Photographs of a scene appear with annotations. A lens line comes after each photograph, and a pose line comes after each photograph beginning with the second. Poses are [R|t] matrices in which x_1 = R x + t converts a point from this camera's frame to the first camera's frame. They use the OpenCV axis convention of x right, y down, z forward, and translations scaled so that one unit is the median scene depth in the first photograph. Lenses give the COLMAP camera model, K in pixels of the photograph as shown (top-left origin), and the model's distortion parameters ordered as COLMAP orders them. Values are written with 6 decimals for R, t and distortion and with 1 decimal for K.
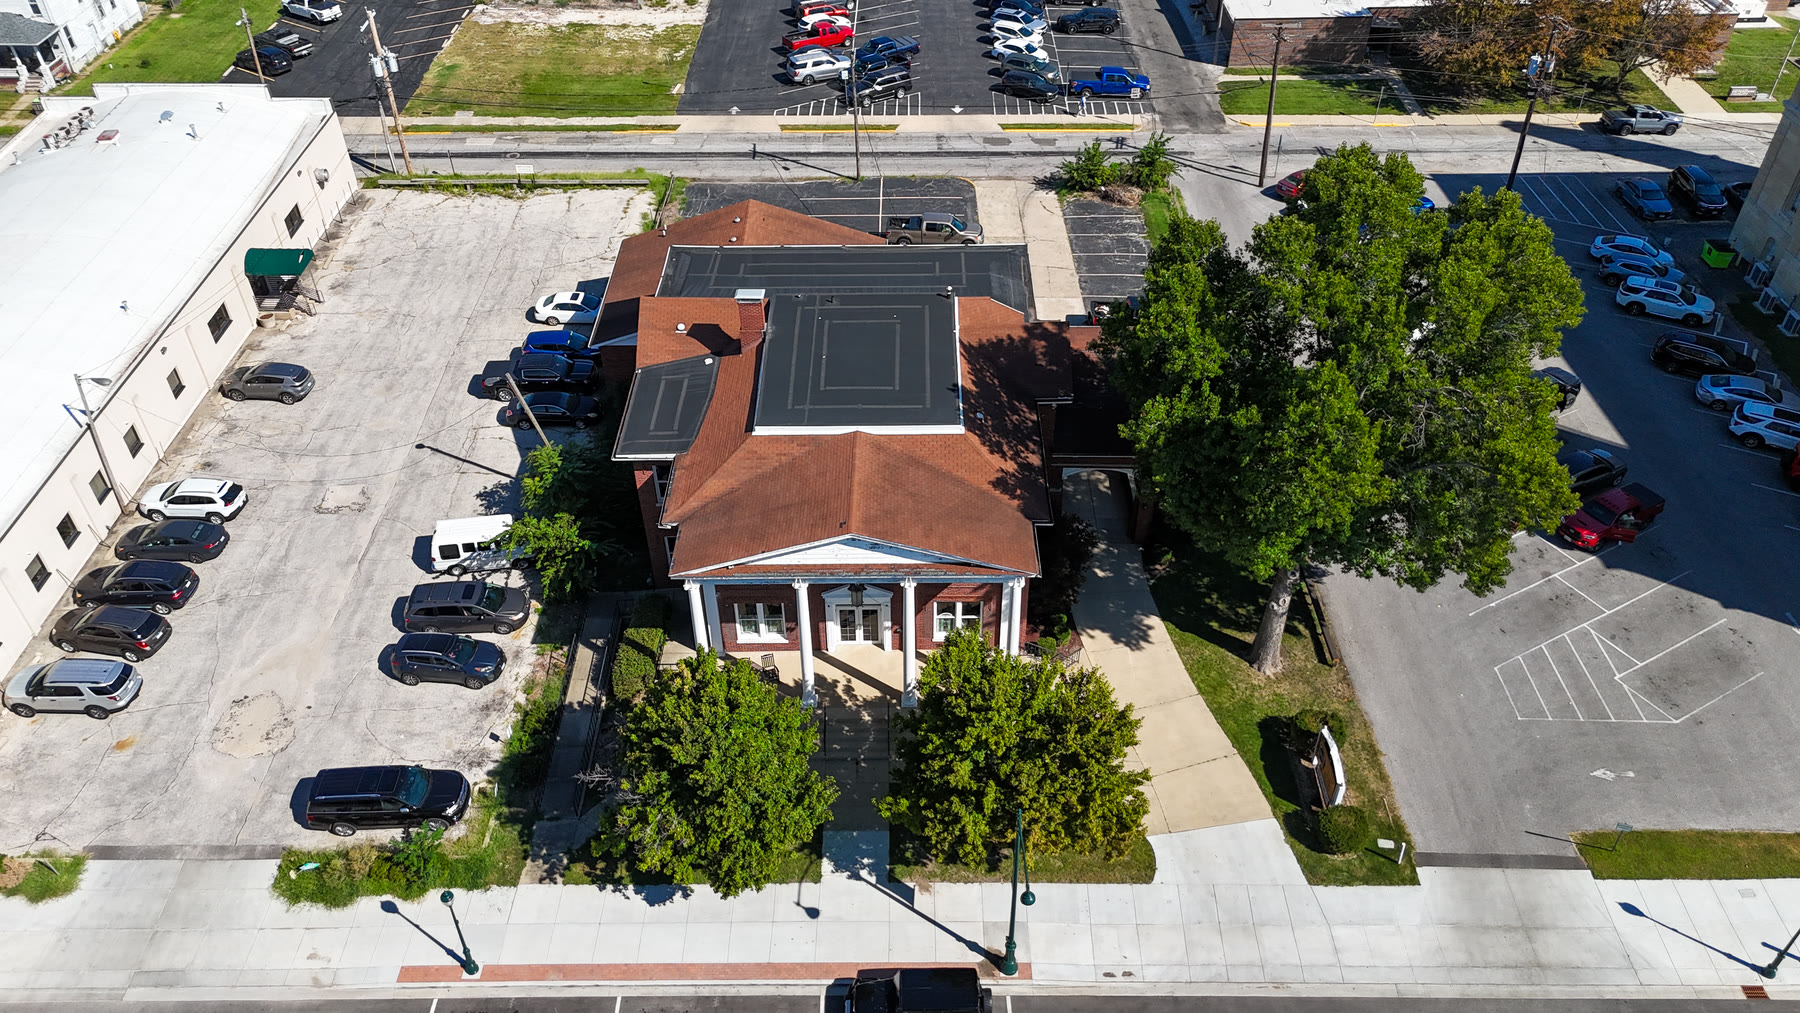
lens RADIAL K [[1339.8, 0, 901.9], [0, 1339.8, 509.5], [0, 0, 1]] dist [0.040776, -0.031181]
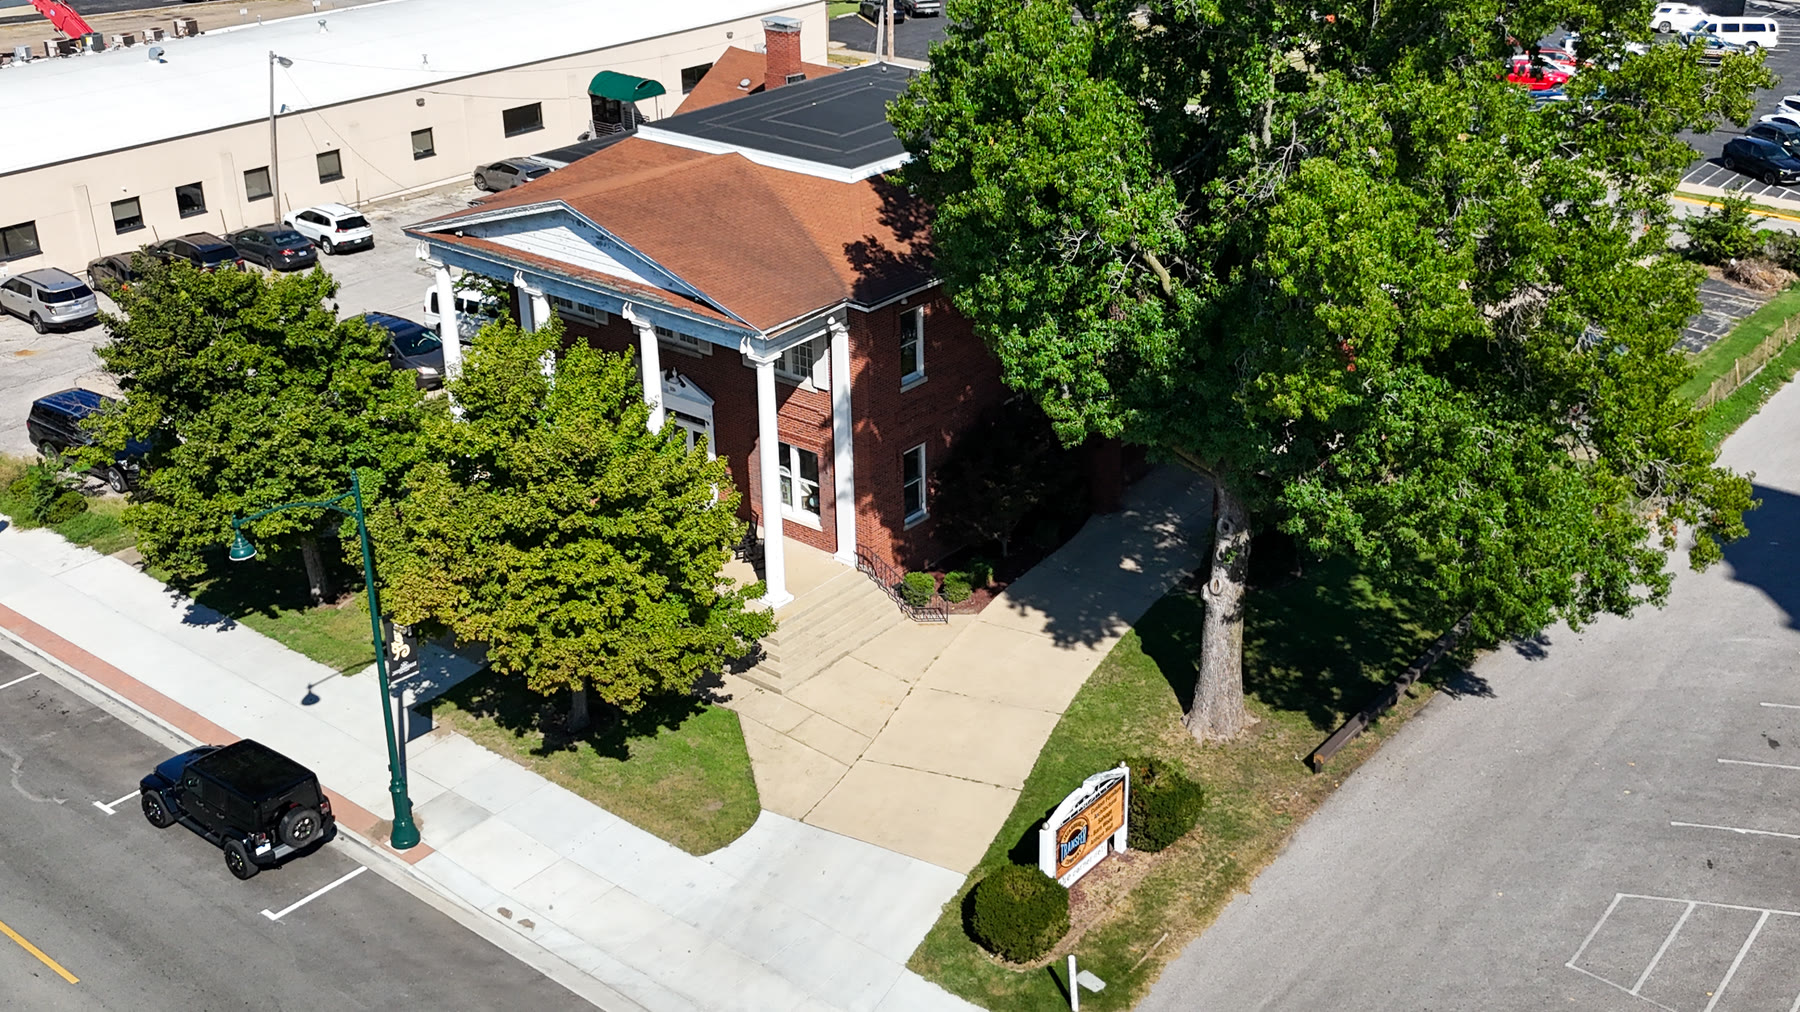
lens RADIAL K [[1873.7, 0, 969.6], [0, 1873.7, 407.9], [0, 0, 1]] dist [0.028405, 0.000000]
pose [[0.795122, 0.238098, -0.557755, 0.504242], [-0.393343, 0.902490, -0.175479, 0.146029], [0.461587, 0.358916, 0.811244, 0.238711]]
